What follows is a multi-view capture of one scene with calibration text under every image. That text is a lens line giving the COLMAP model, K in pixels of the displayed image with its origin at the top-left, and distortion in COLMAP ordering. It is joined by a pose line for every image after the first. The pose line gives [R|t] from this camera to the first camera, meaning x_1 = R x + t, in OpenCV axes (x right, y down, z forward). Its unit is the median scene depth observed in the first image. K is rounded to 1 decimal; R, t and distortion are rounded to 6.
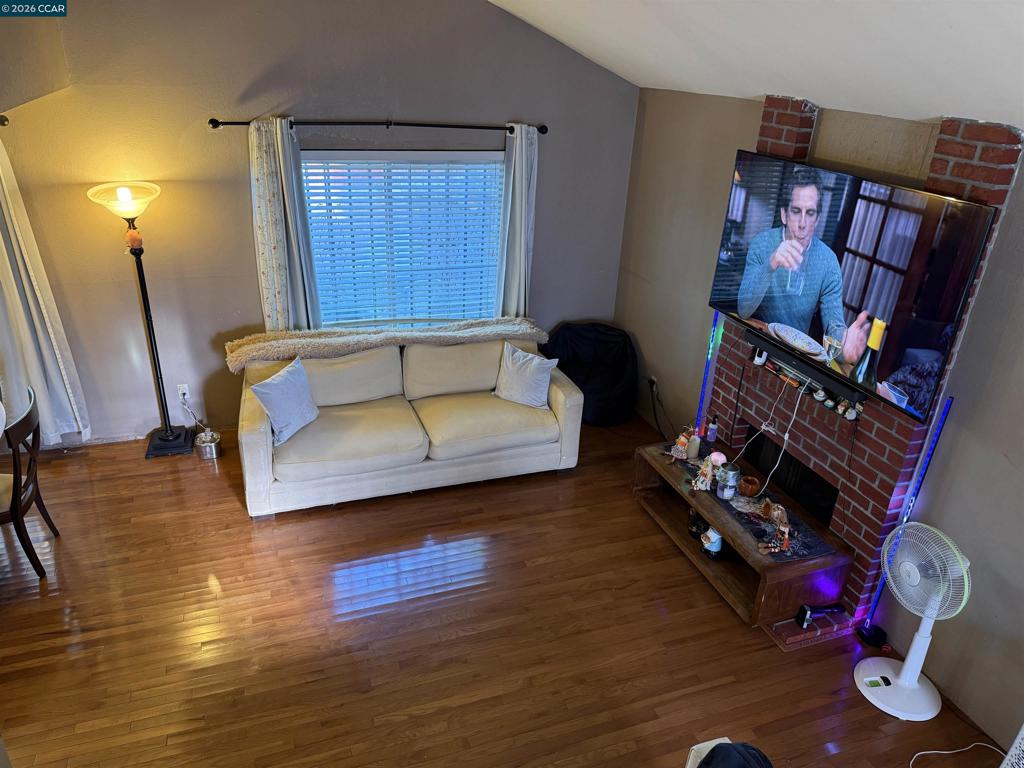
lens RADIAL K [[714.4, 0, 512.0], [0, 714.4, 384.0], [0, 0, 1]] dist [0.145415, -0.293617]
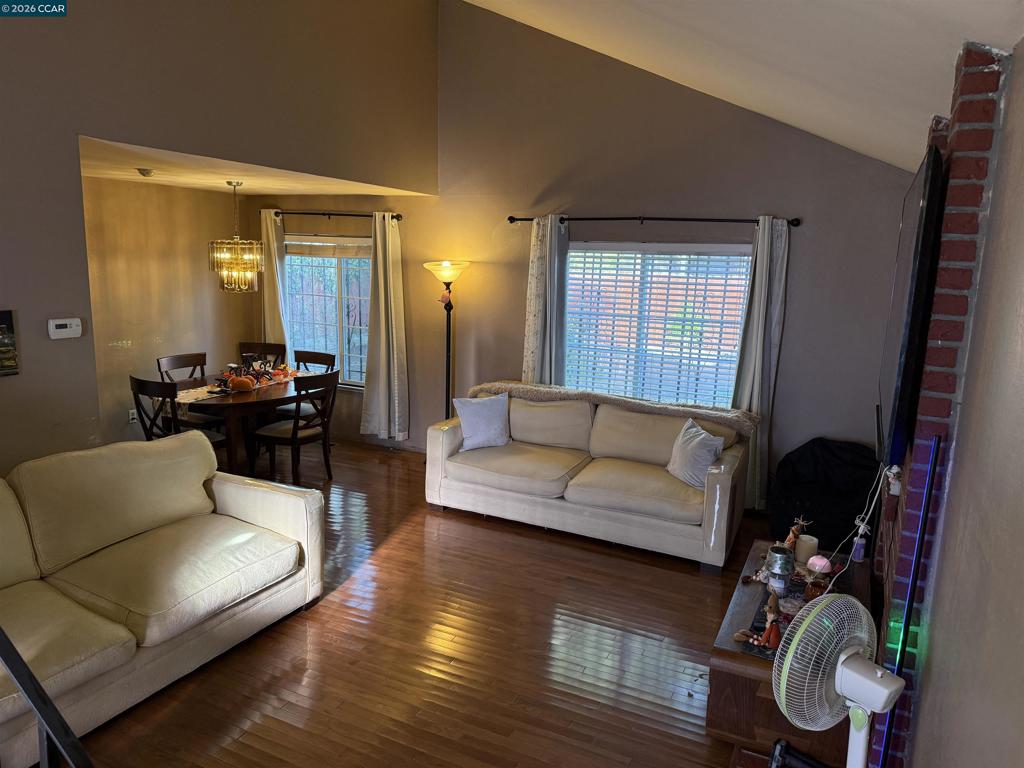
lens RADIAL K [[714.4, 0, 512.0], [0, 714.4, 384.0], [0, 0, 1]] dist [0.145415, -0.293617]
pose [[0.690218, 0.103129, -0.716214, 0.560783], [-0.307525, 0.937763, -0.161332, 0.139062], [0.655001, 0.331608, 0.678976, 0.185215]]
